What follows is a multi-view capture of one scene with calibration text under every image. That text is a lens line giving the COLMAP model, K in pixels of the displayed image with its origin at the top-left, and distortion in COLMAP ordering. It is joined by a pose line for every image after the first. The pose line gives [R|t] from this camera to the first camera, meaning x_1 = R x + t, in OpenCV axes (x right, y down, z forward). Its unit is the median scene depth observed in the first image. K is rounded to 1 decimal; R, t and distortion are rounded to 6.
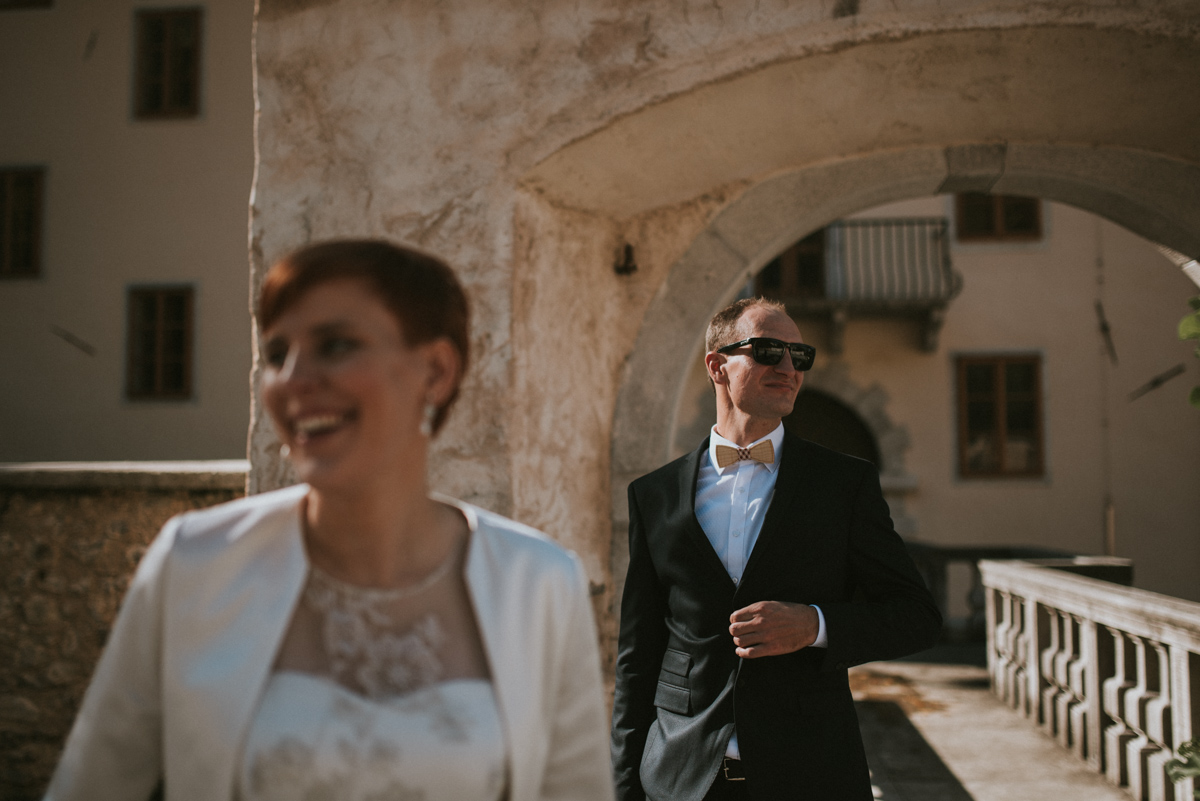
lens RADIAL K [[1368.1, 0, 600.0], [0, 1368.1, 400.5], [0, 0, 1]] dist [-0.033368, 0.020739]
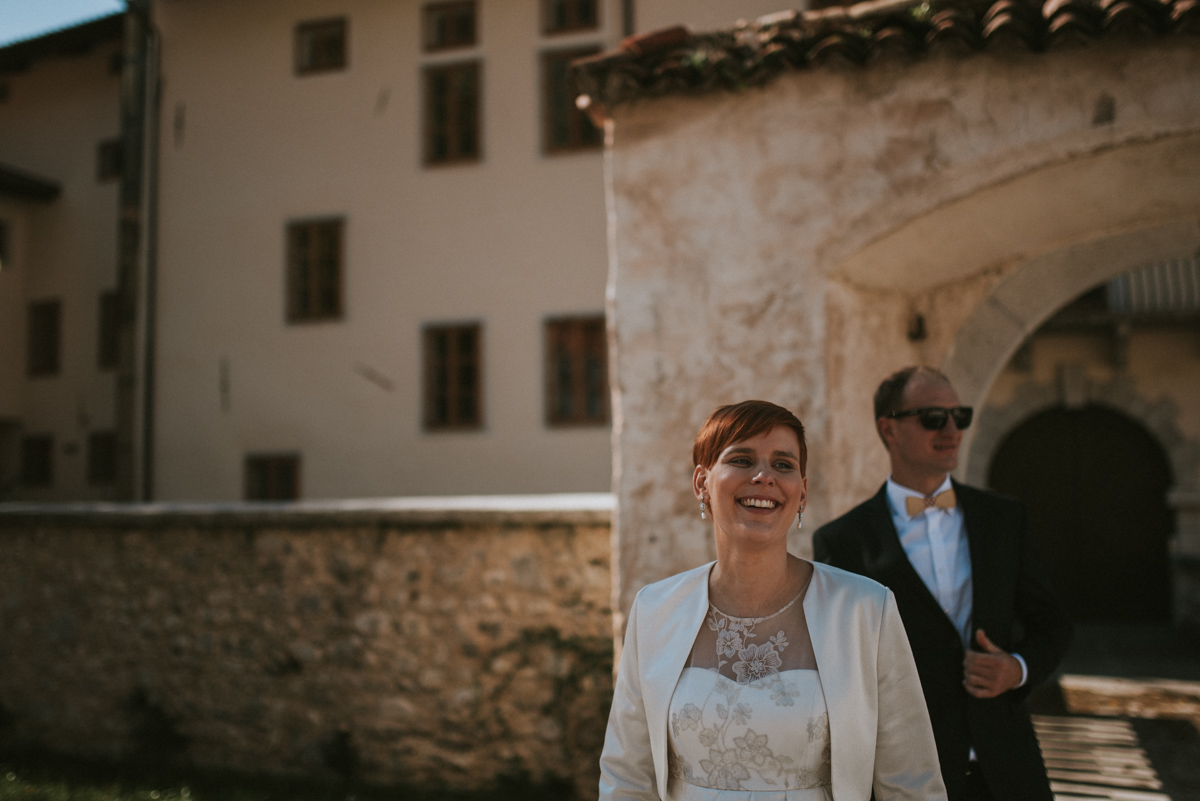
lens RADIAL K [[1368.1, 0, 600.0], [0, 1368.1, 400.5], [0, 0, 1]] dist [-0.033368, 0.020739]
pose [[0.980386, -0.028369, -0.195033, -0.023794], [0.025558, 0.999530, -0.016913, -0.029603], [0.195421, 0.011597, 0.980651, -0.227489]]
